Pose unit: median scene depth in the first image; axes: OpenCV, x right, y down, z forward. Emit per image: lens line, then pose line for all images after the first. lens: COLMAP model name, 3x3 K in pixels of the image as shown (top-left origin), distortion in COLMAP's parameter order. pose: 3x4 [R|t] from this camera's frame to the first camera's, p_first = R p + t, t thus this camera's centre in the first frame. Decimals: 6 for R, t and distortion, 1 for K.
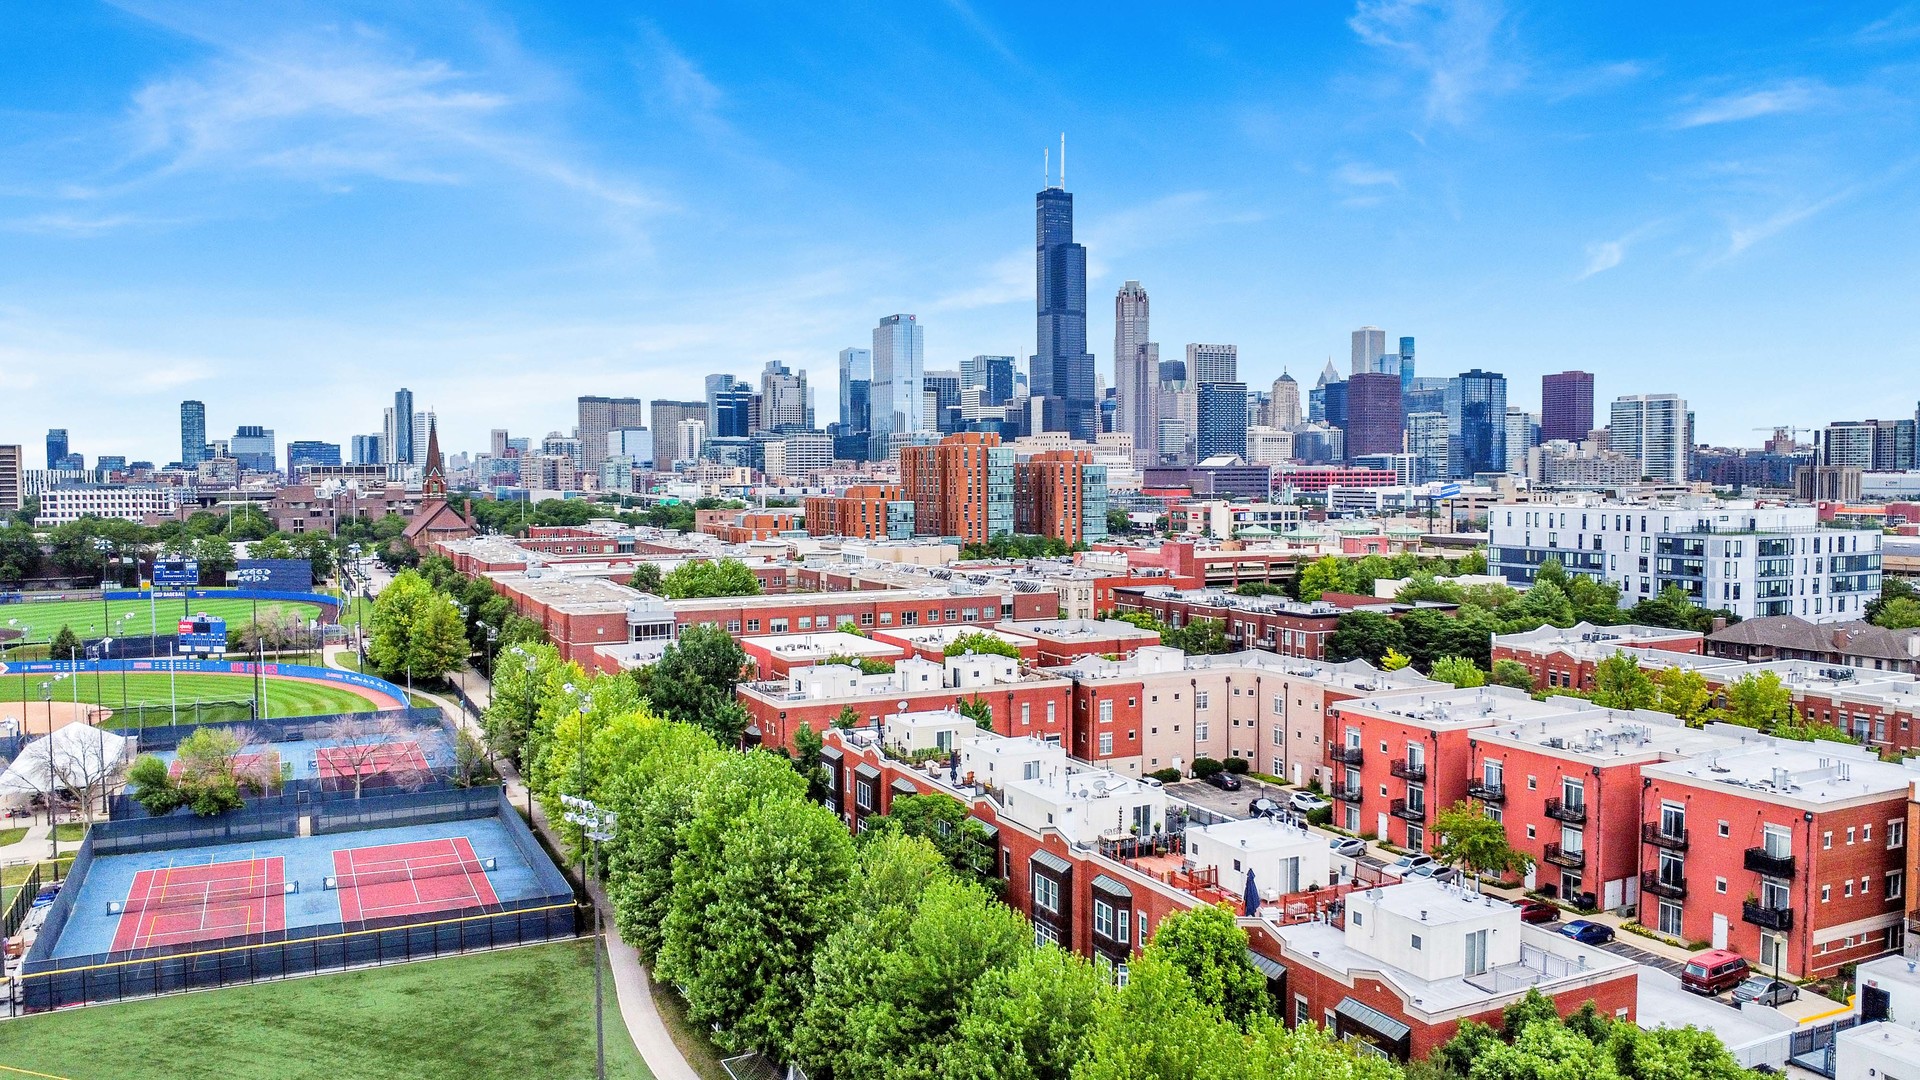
lens RADIAL K [[1415.0, 0, 960.3], [0, 1415.0, 539.3], [0, 0, 1]] dist [-0.024786, -0.017313]
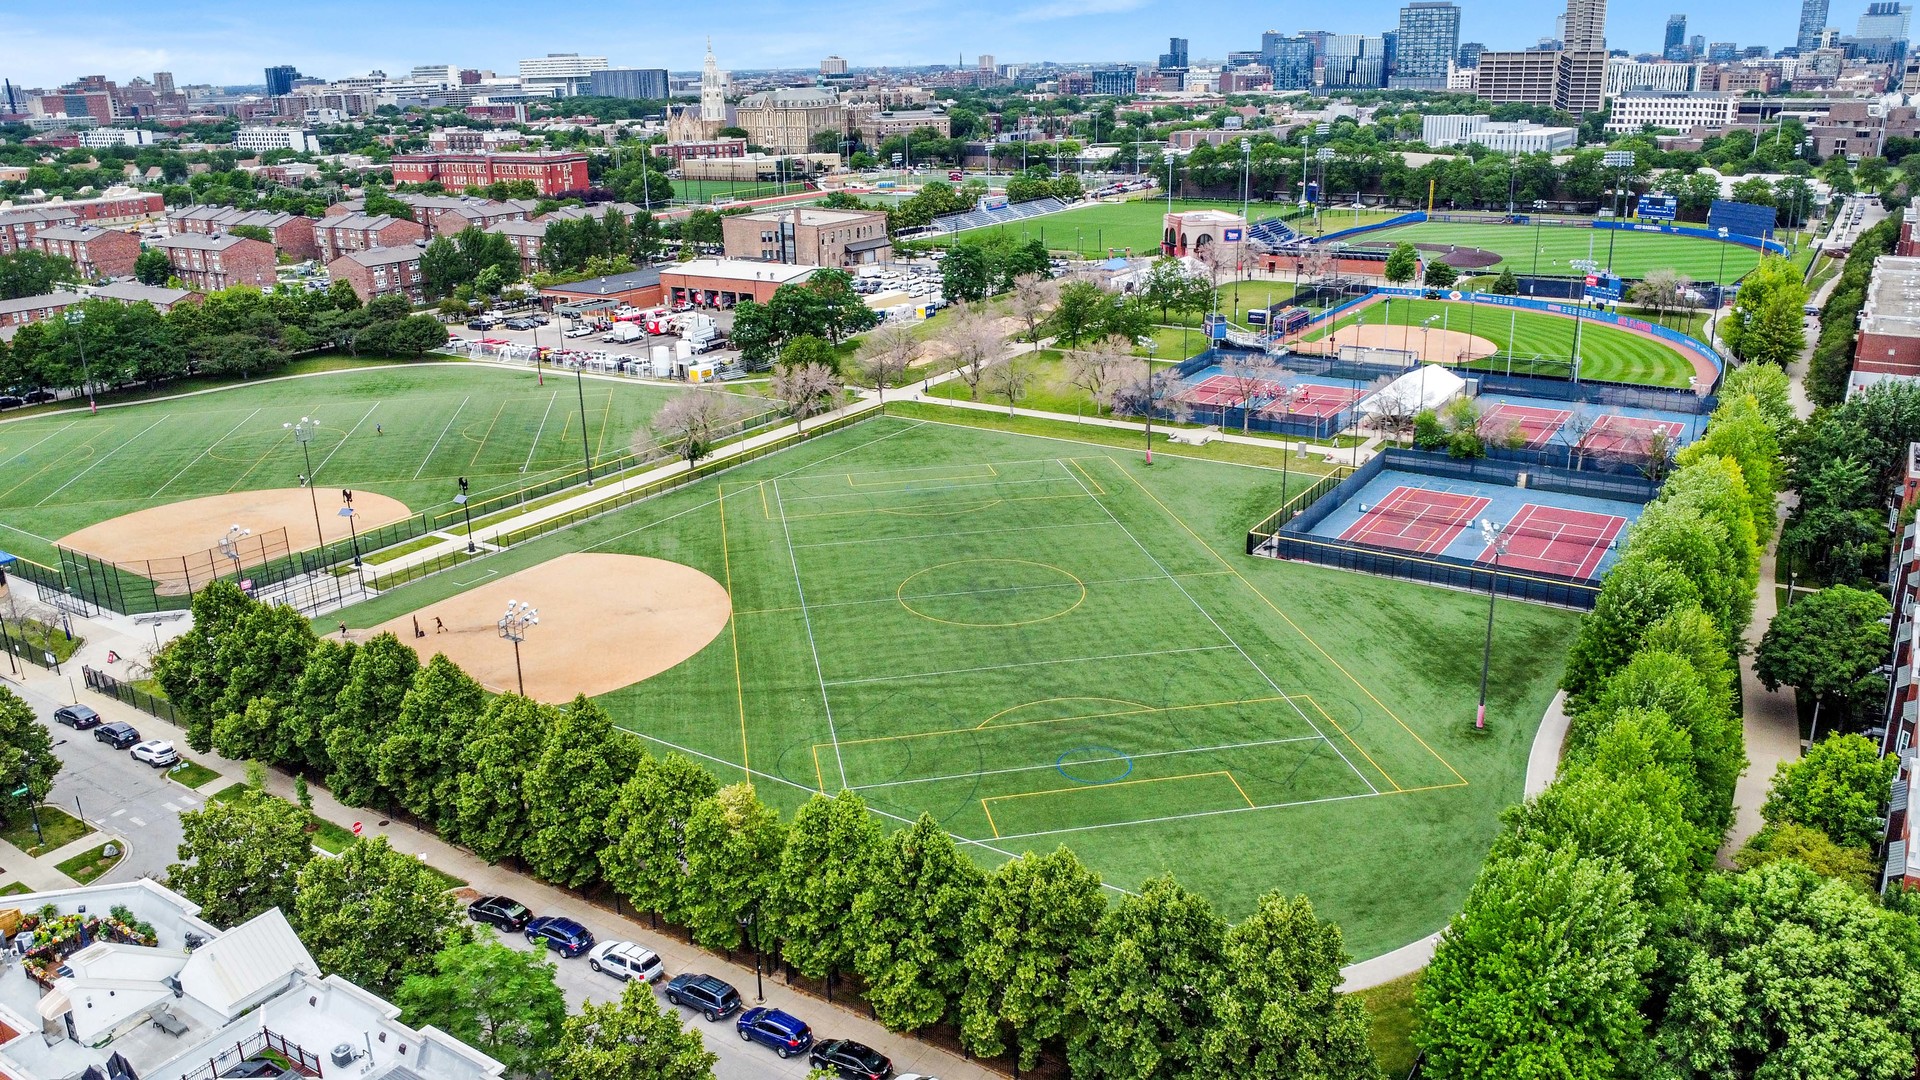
lens RADIAL K [[1415.0, 0, 958.7], [0, 1415.0, 539.3], [0, 0, 1]] dist [-0.024786, -0.017313]
pose [[0.514356, 0.265953, -0.815296, 0.203703], [-0.021925, 0.954464, 0.297518, -0.072032], [0.857296, -0.135155, 0.496766, -0.077392]]
